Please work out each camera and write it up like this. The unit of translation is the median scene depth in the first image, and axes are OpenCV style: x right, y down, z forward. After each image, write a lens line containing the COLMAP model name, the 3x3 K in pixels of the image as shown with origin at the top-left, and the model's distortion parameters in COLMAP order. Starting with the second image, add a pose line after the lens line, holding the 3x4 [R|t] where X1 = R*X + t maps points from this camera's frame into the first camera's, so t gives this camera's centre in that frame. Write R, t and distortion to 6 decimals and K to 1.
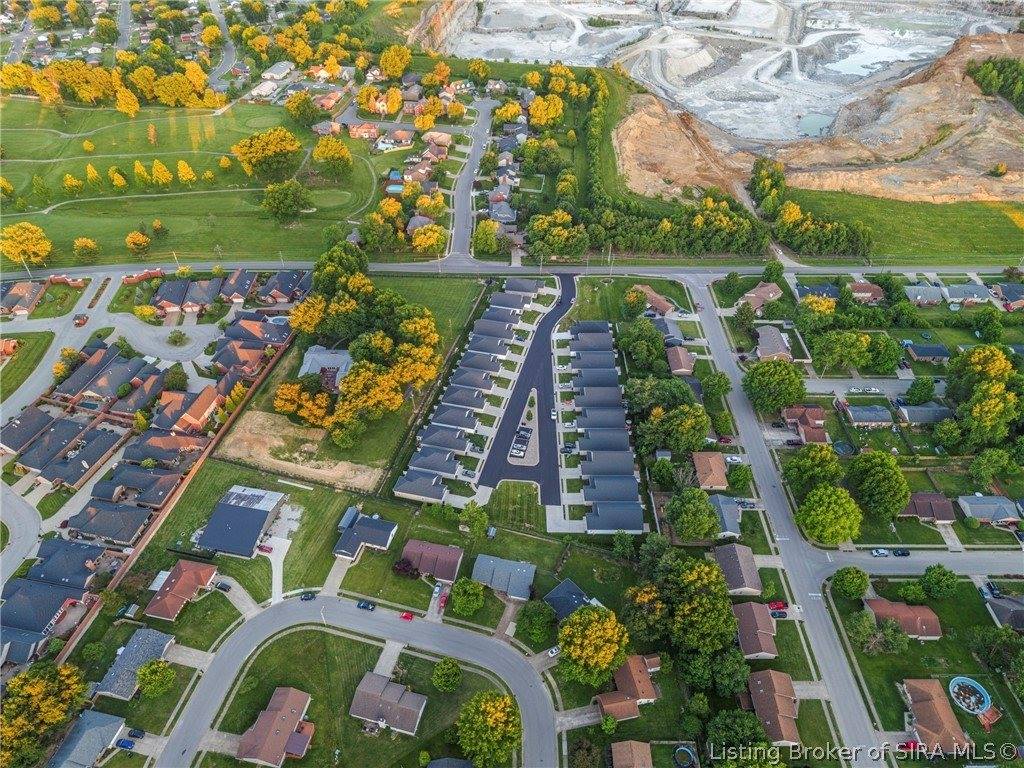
lens RADIAL K [[707.4, 0, 513.5], [0, 707.4, 378.7], [0, 0, 1]] dist [0.018161, -0.007287]
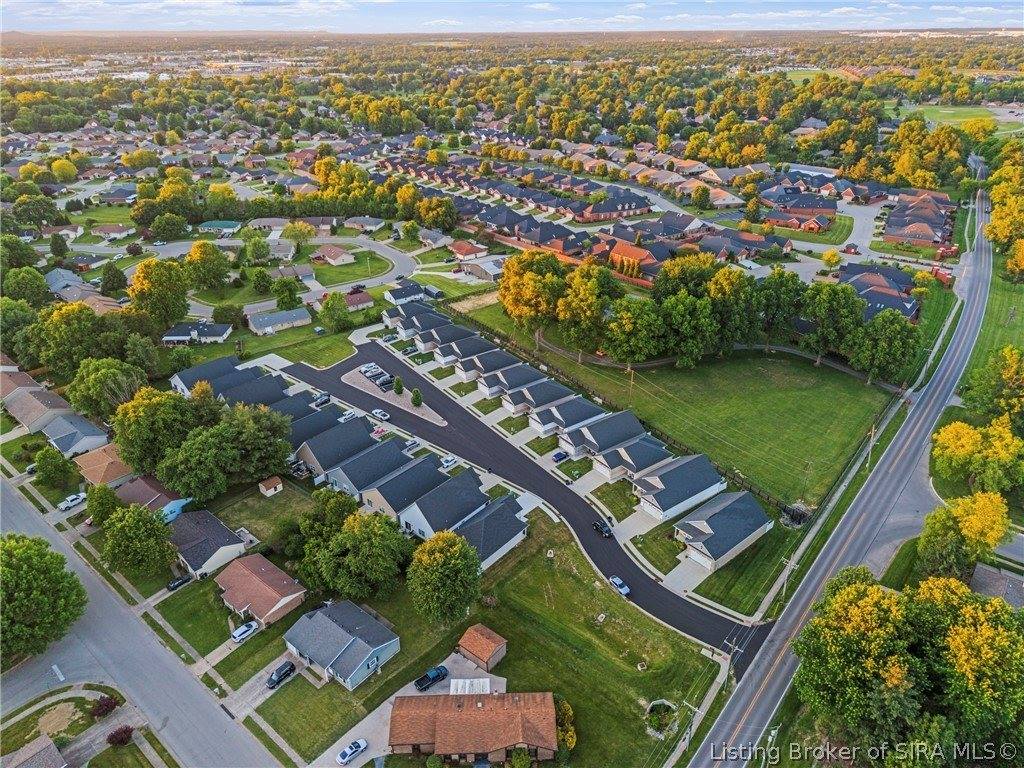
lens RADIAL K [[692.1, 0, 510.3], [0, 692.1, 378.3], [0, 0, 1]] dist [0.055540, -0.082318]
pose [[-0.639499, 0.350813, -0.684085, 0.384172], [-0.497687, 0.489293, 0.716170, -0.457138], [0.585960, 0.798450, -0.138307, 1.066419]]
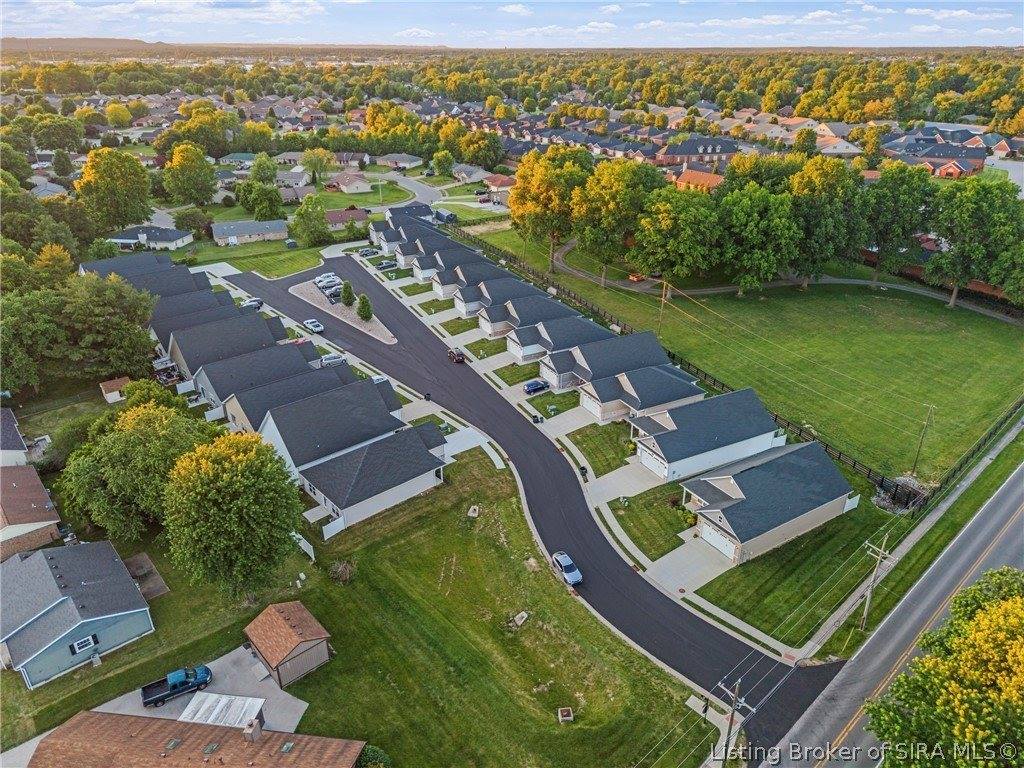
lens RADIAL K [[707.4, 0, 513.5], [0, 707.4, 378.7], [0, 0, 1]] dist [0.018161, -0.007287]
pose [[-0.745597, 0.281474, -0.604034, 0.241992], [-0.438609, 0.475128, 0.762808, -0.338626], [0.501704, 0.833682, -0.230798, 1.139470]]
